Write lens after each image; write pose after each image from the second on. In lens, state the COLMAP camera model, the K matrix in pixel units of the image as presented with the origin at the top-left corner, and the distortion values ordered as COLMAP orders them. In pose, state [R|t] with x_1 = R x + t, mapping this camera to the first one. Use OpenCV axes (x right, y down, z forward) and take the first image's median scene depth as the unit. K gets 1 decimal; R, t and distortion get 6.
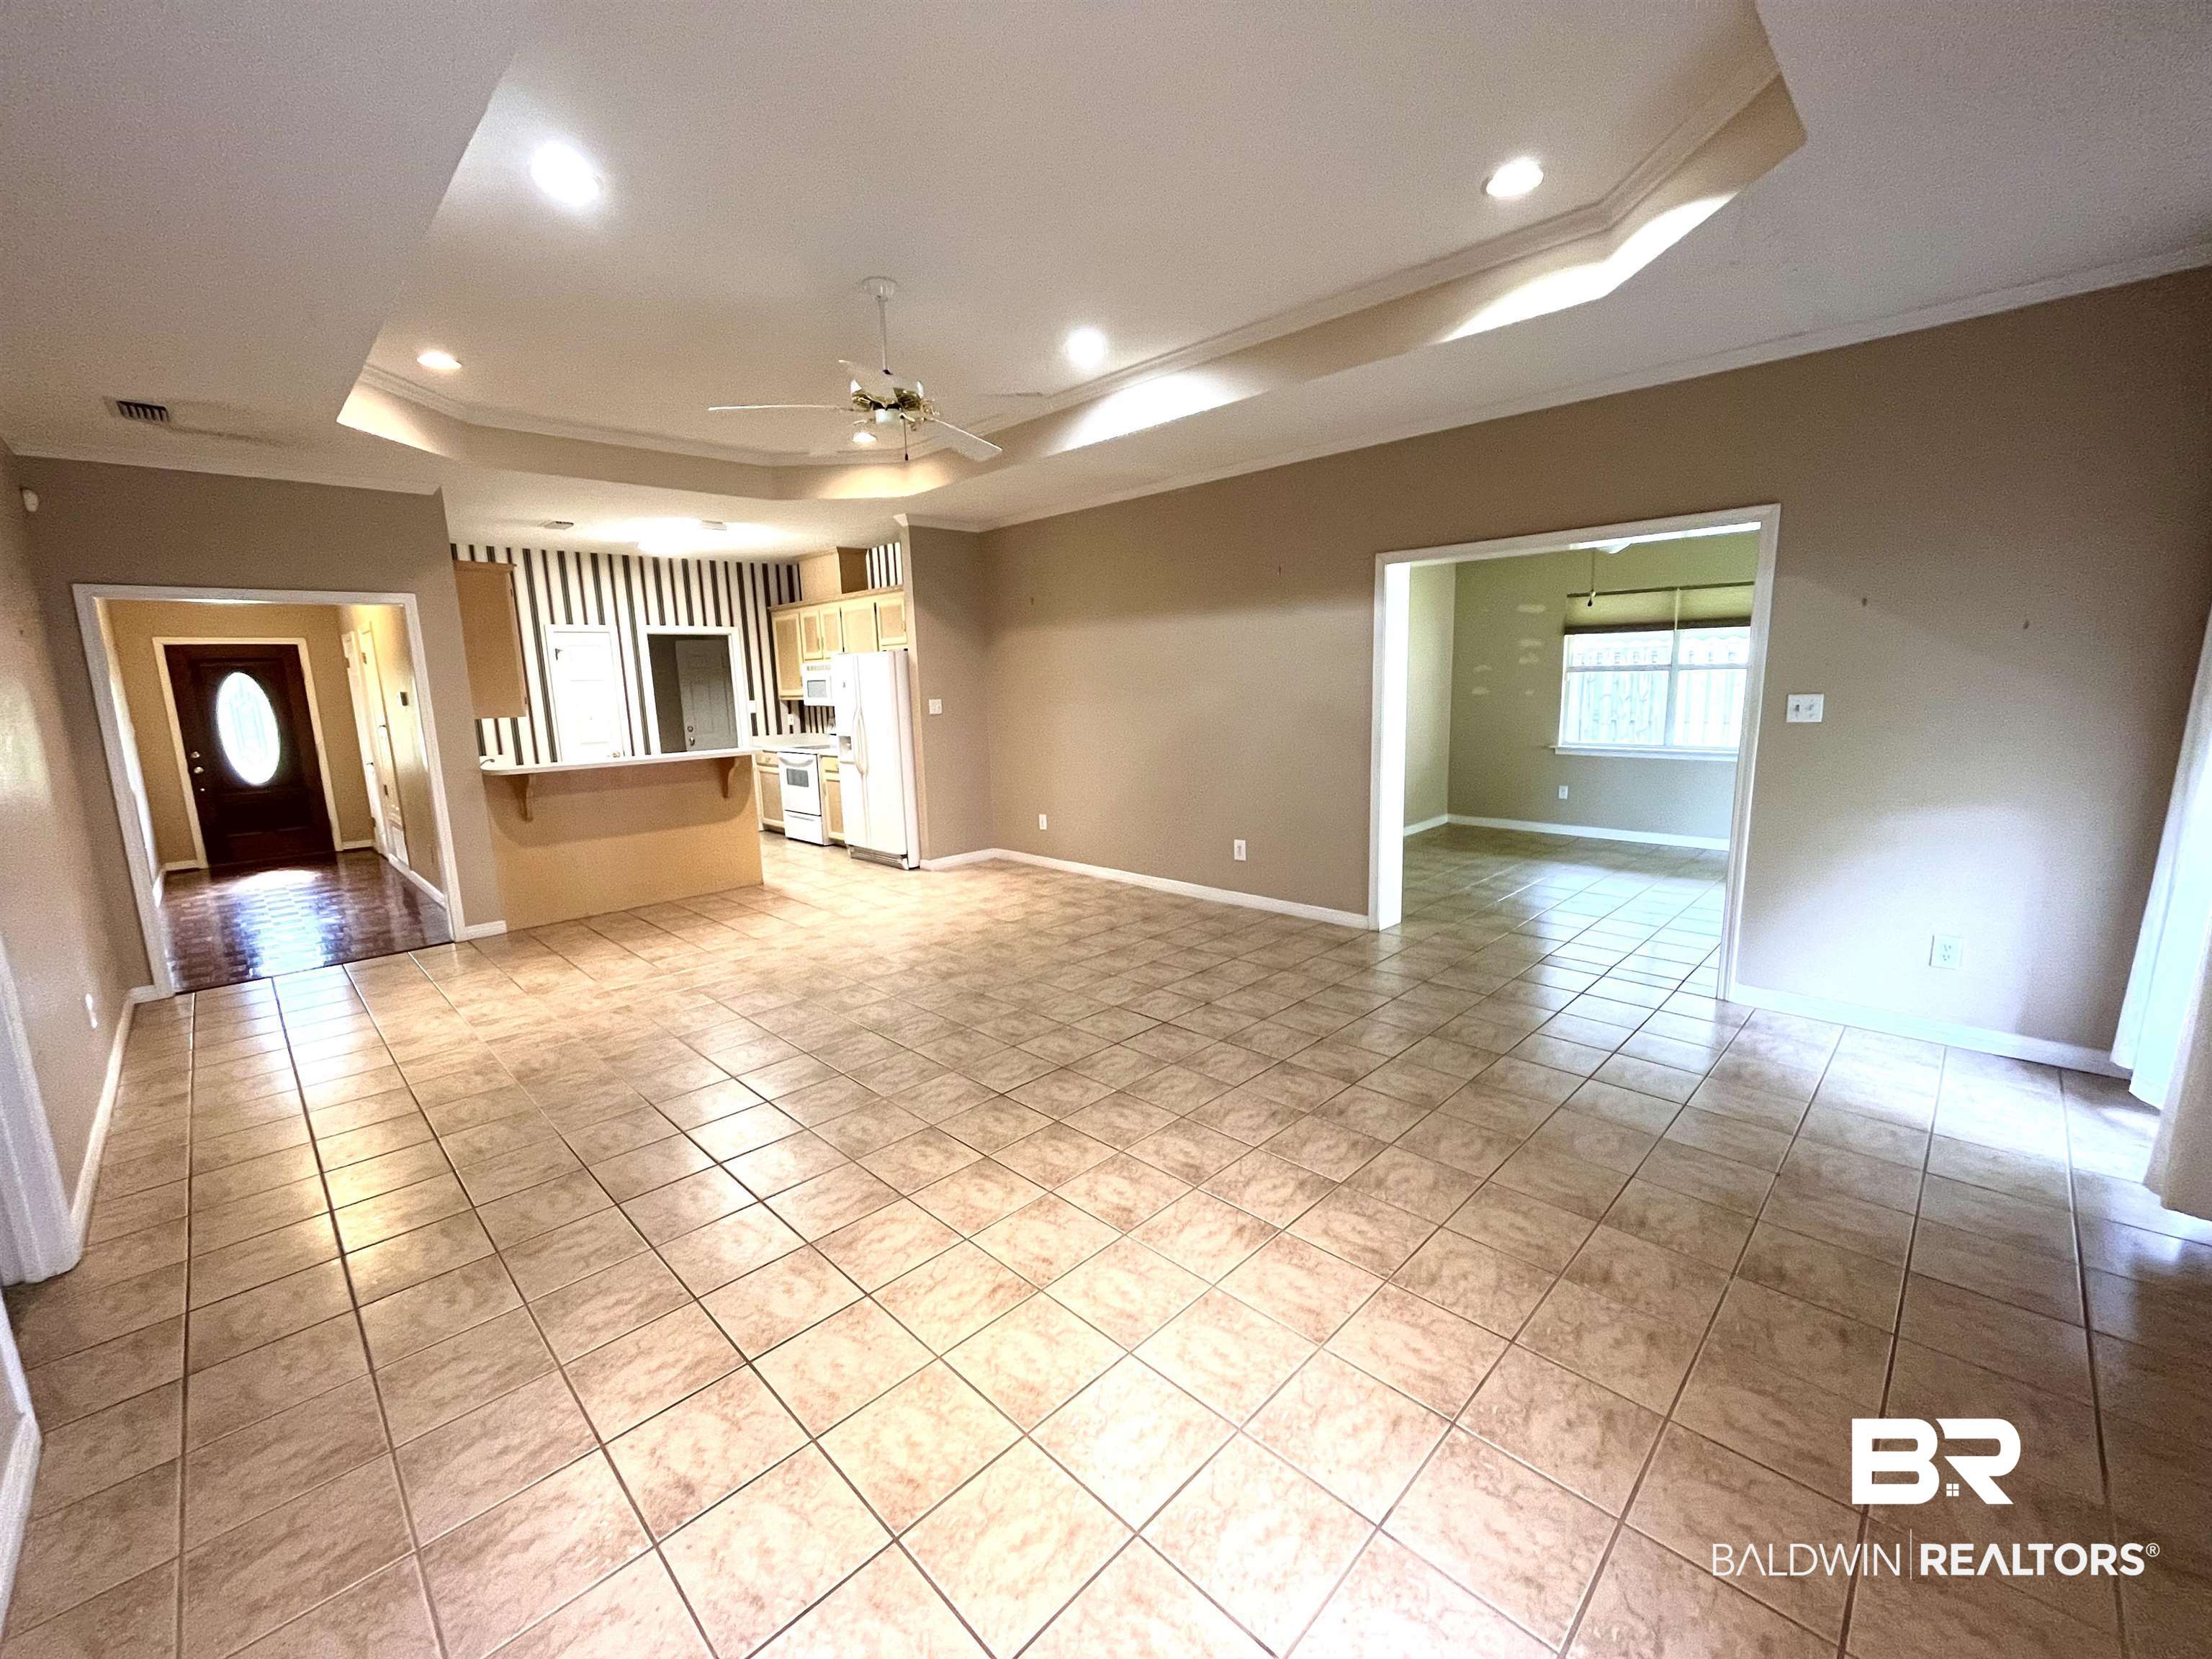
lens RADIAL K [[893.9, 0, 1100.2], [0, 893.9, 830.5], [0, 0, 1]] dist [-0.003375, -0.000410]
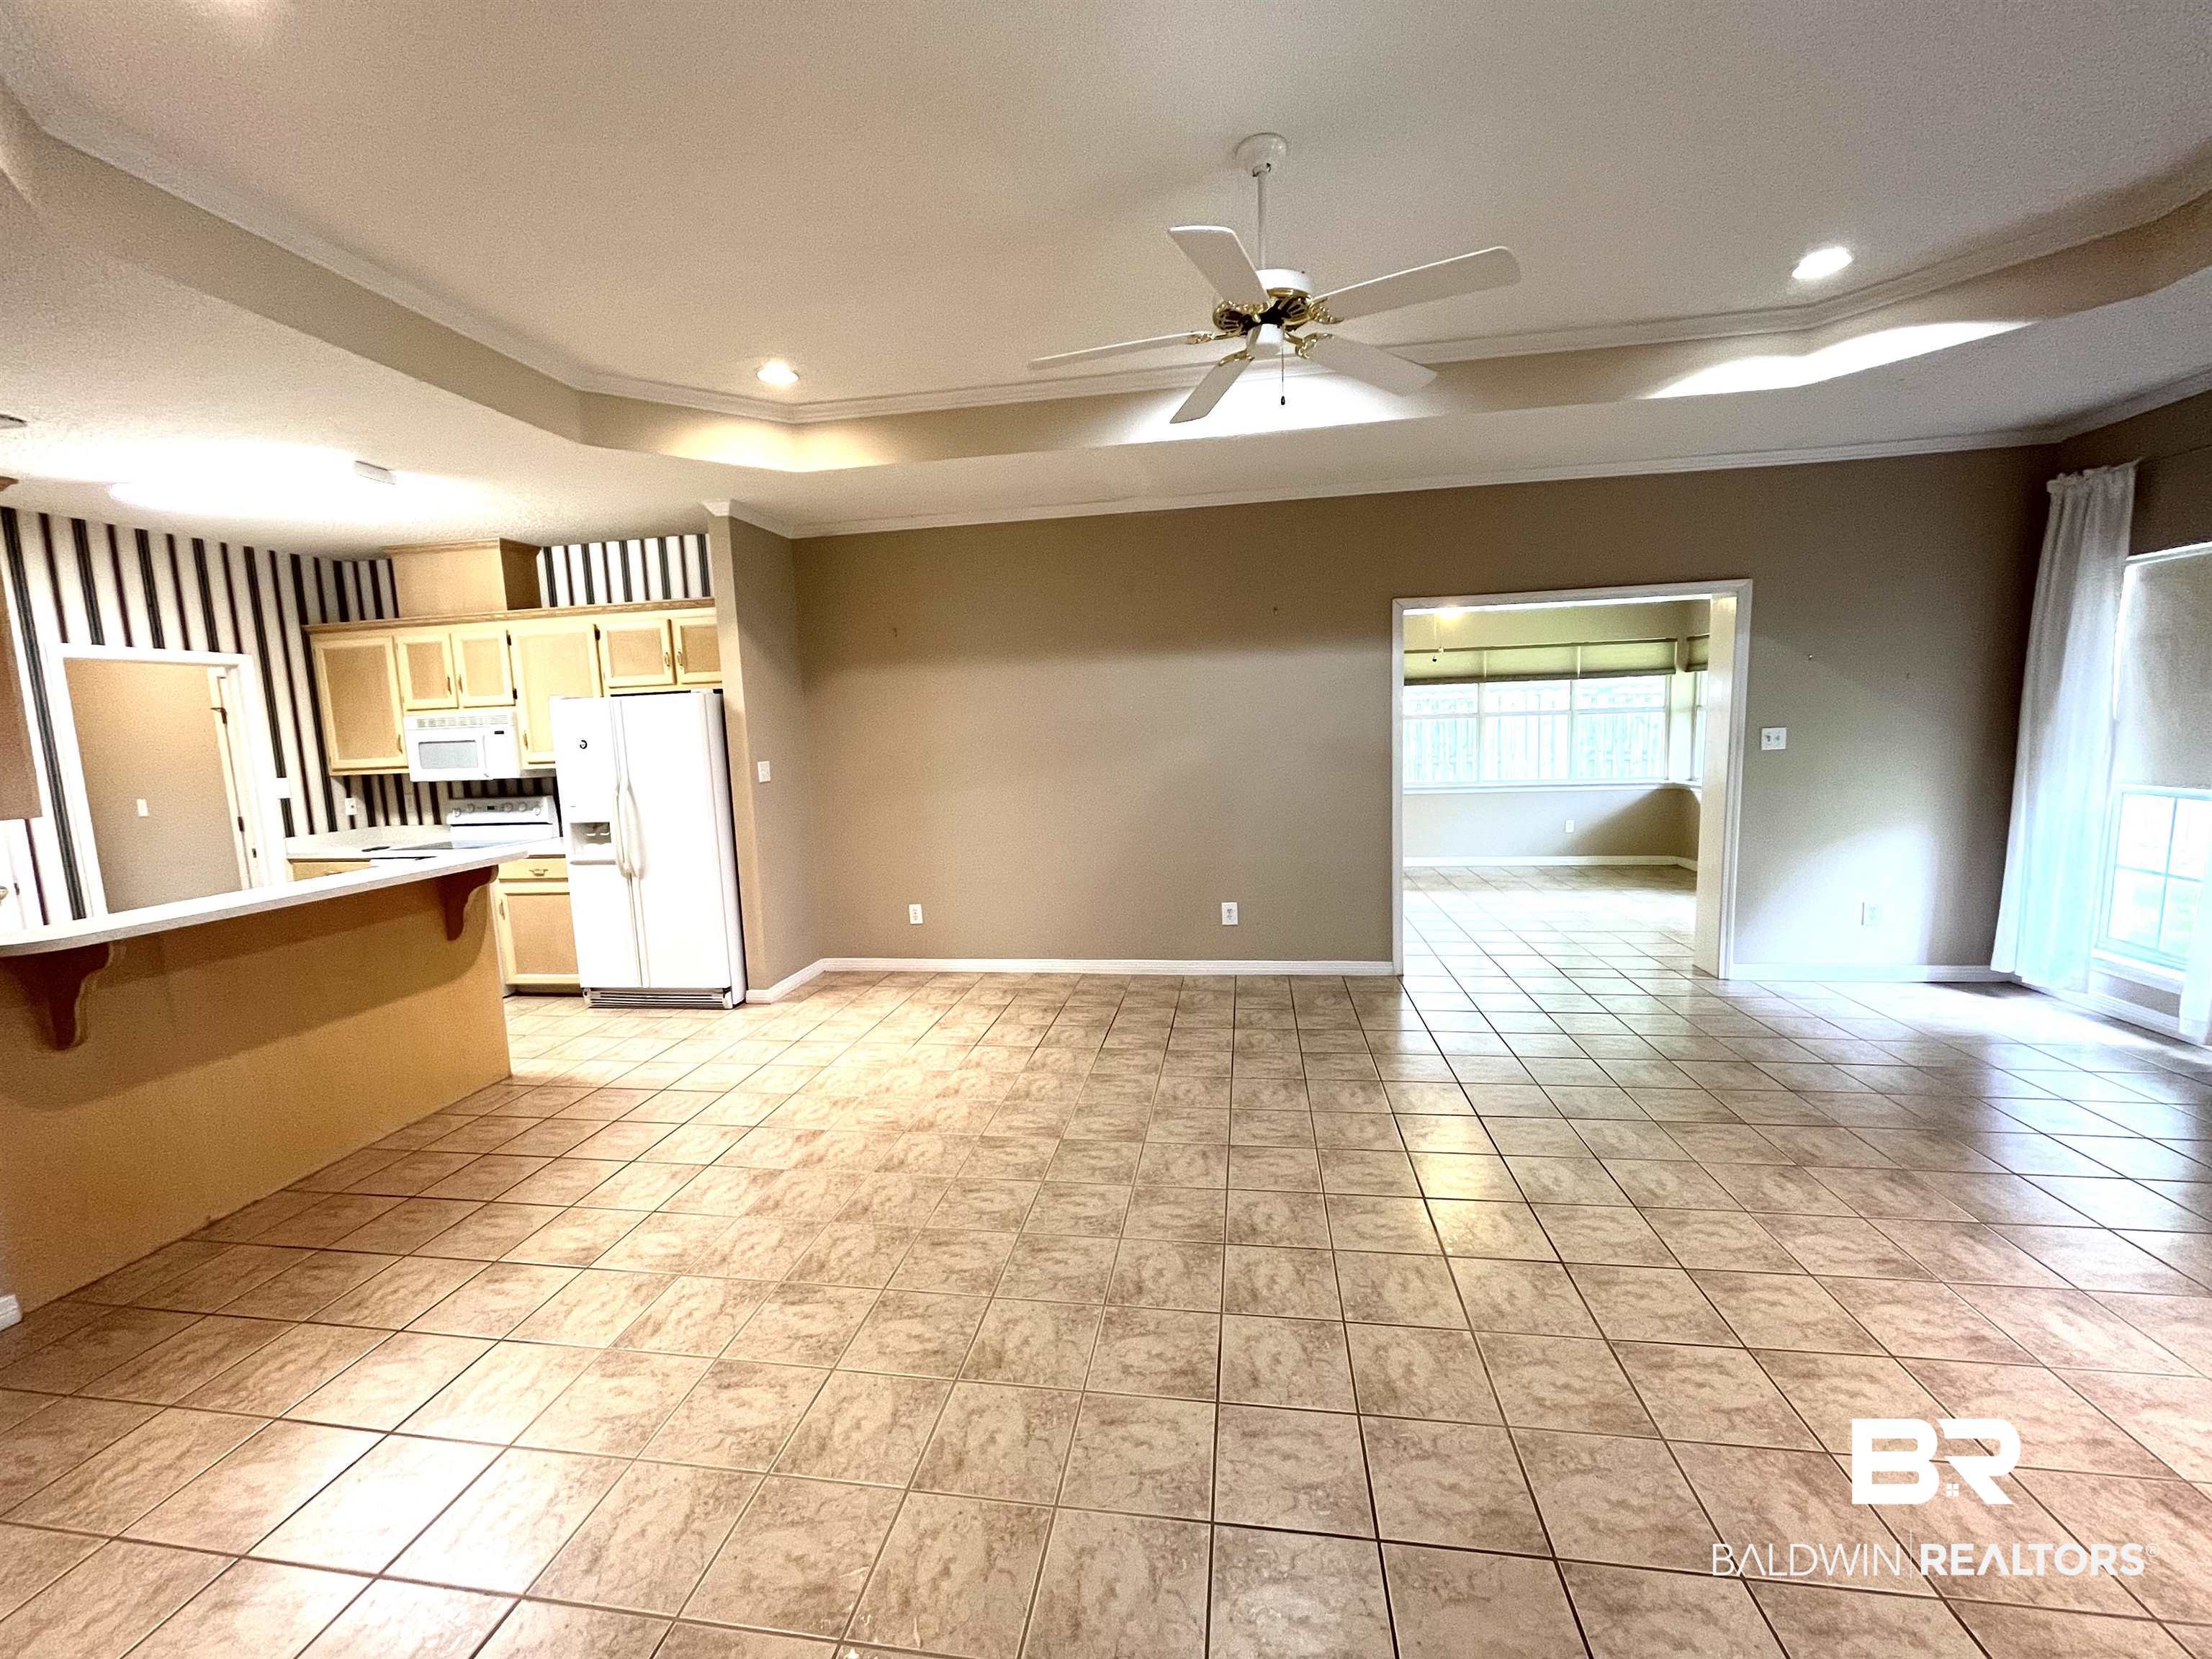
lens RADIAL K [[893.9, 0, 1097.8], [0, 893.9, 831.6], [0, 0, 1]] dist [-0.003375, -0.000410]
pose [[0.811536, -0.073314, 0.579685, -0.470755], [0.113460, 0.992986, -0.033254, -0.045546], [-0.573181, 0.092758, 0.814162, 0.332053]]
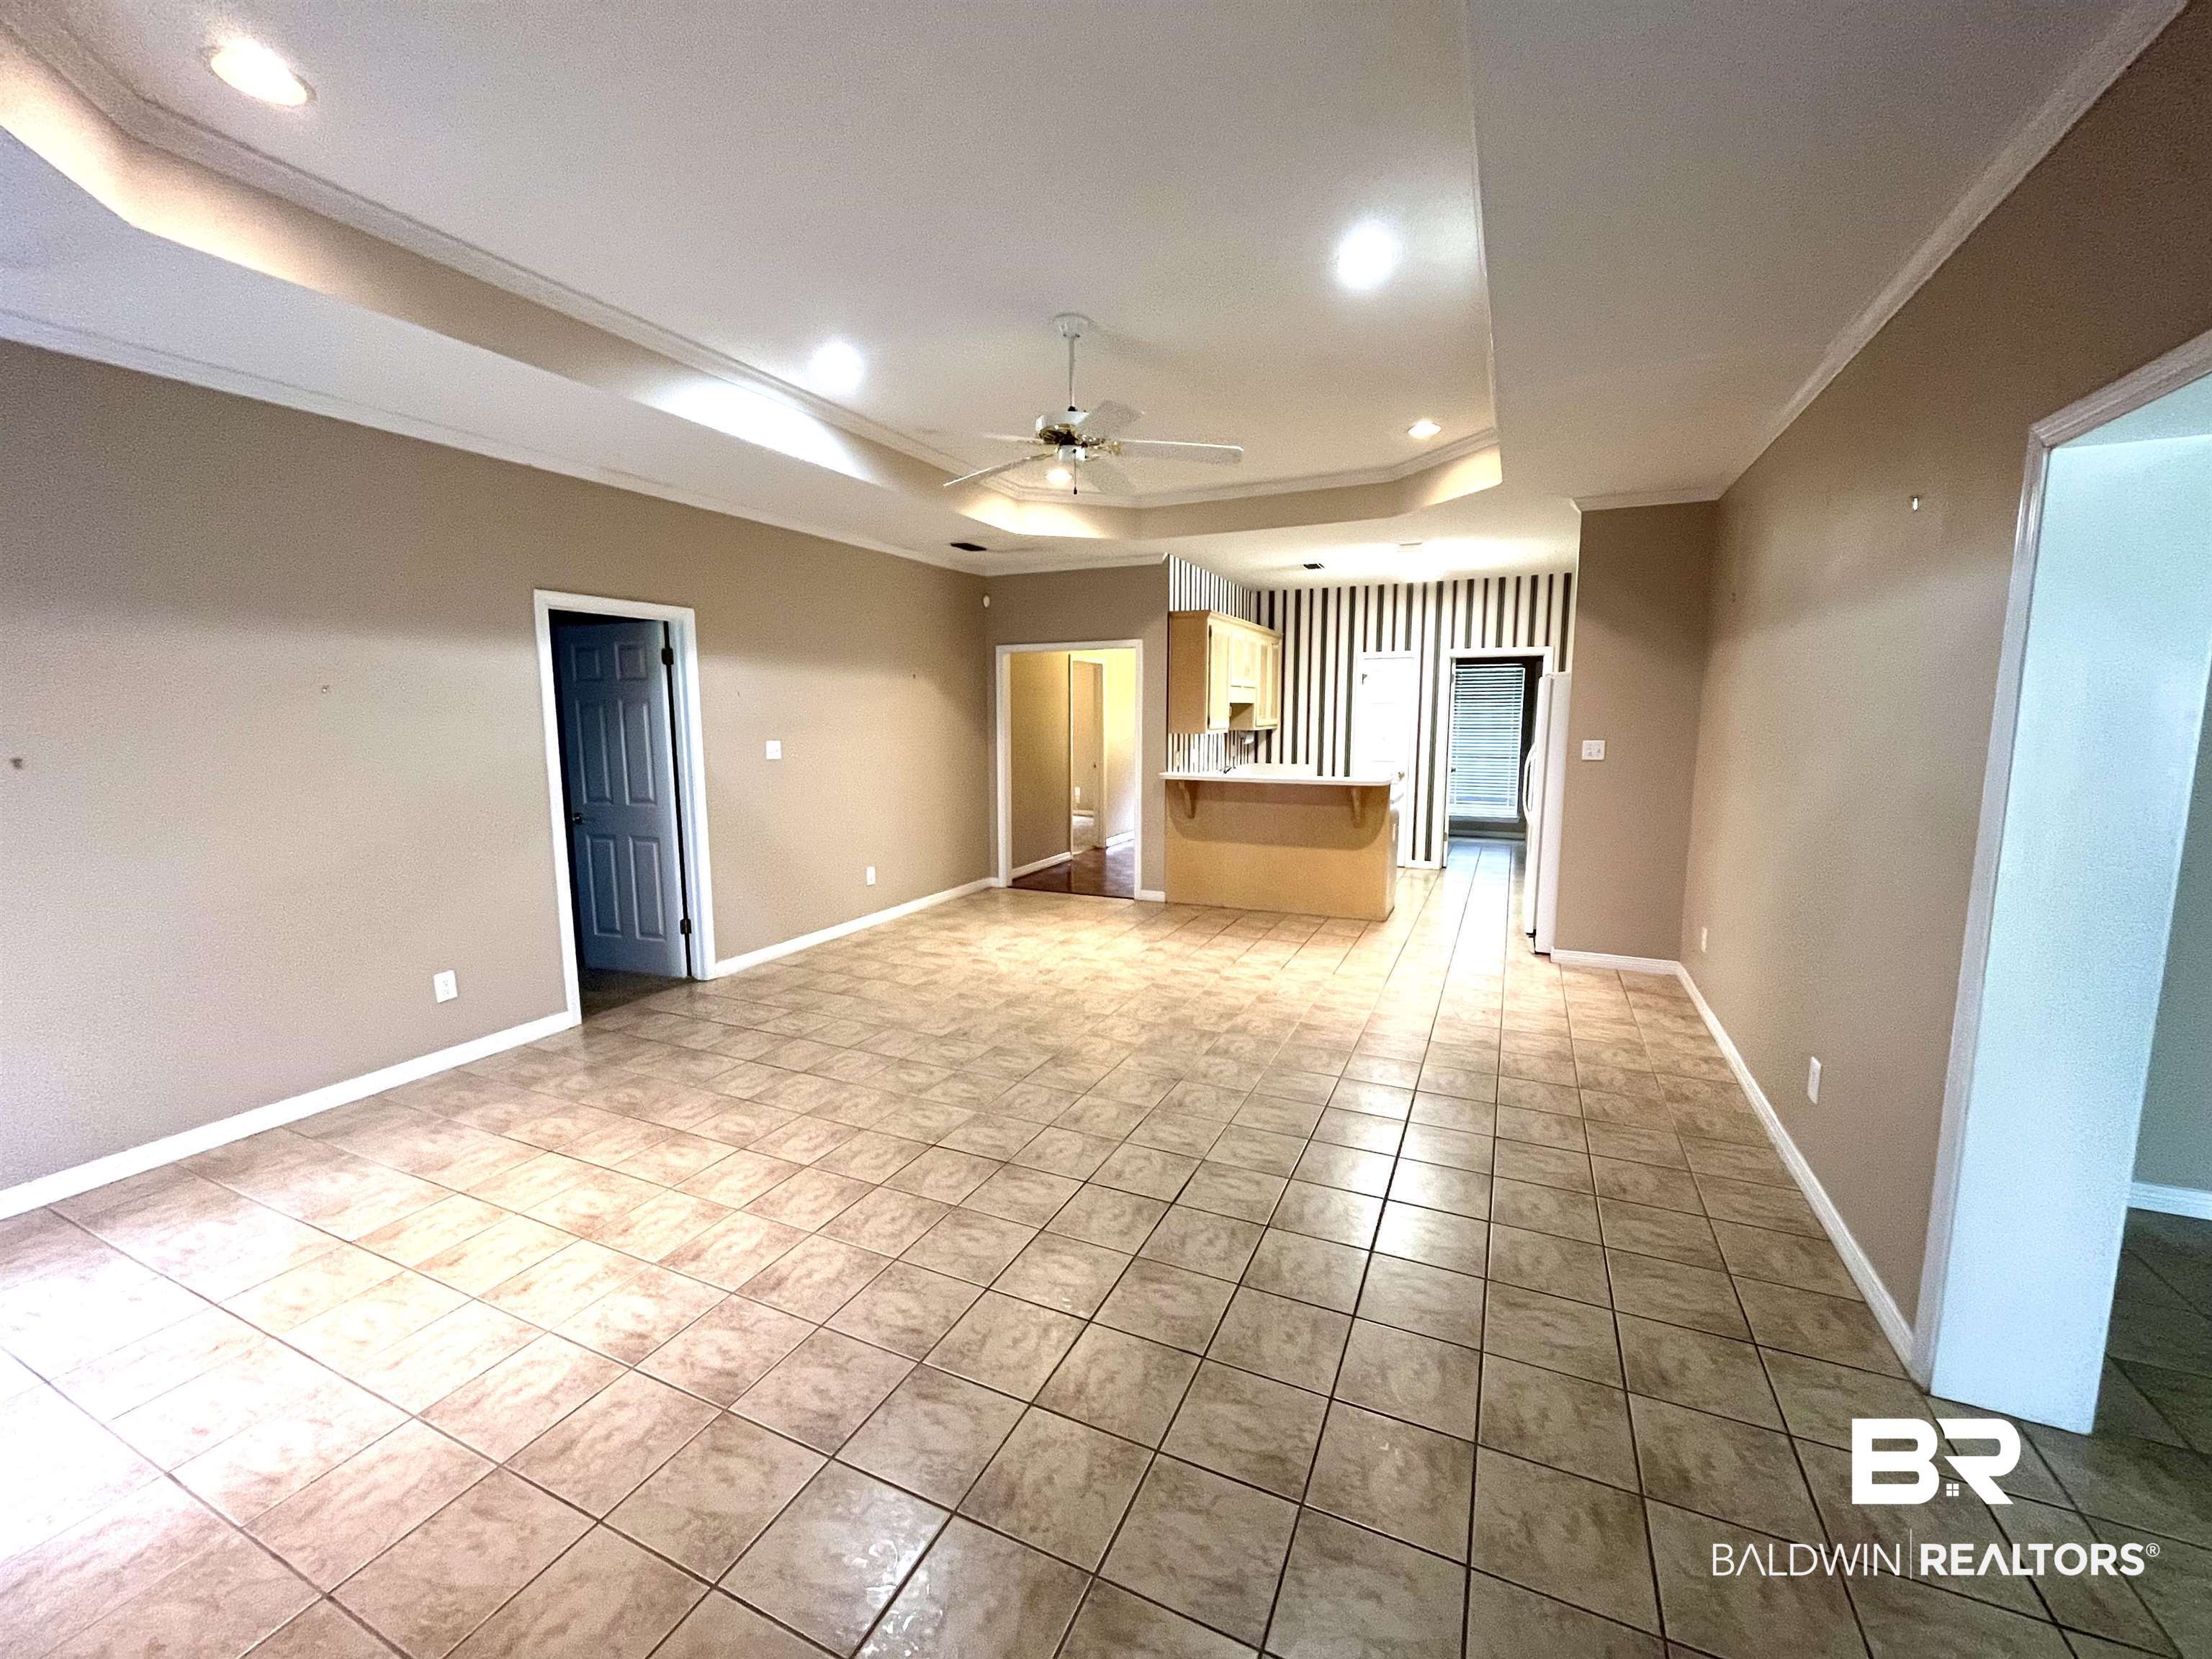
lens RADIAL K [[893.9, 0, 1099.8], [0, 893.9, 826.5], [0, 0, 1]] dist [-0.003375, -0.000410]
pose [[0.342529, 0.150039, -0.927449, 0.458103], [-0.166912, 0.981180, 0.097087, -0.097633], [0.924562, 0.121548, 0.361126, 0.439460]]
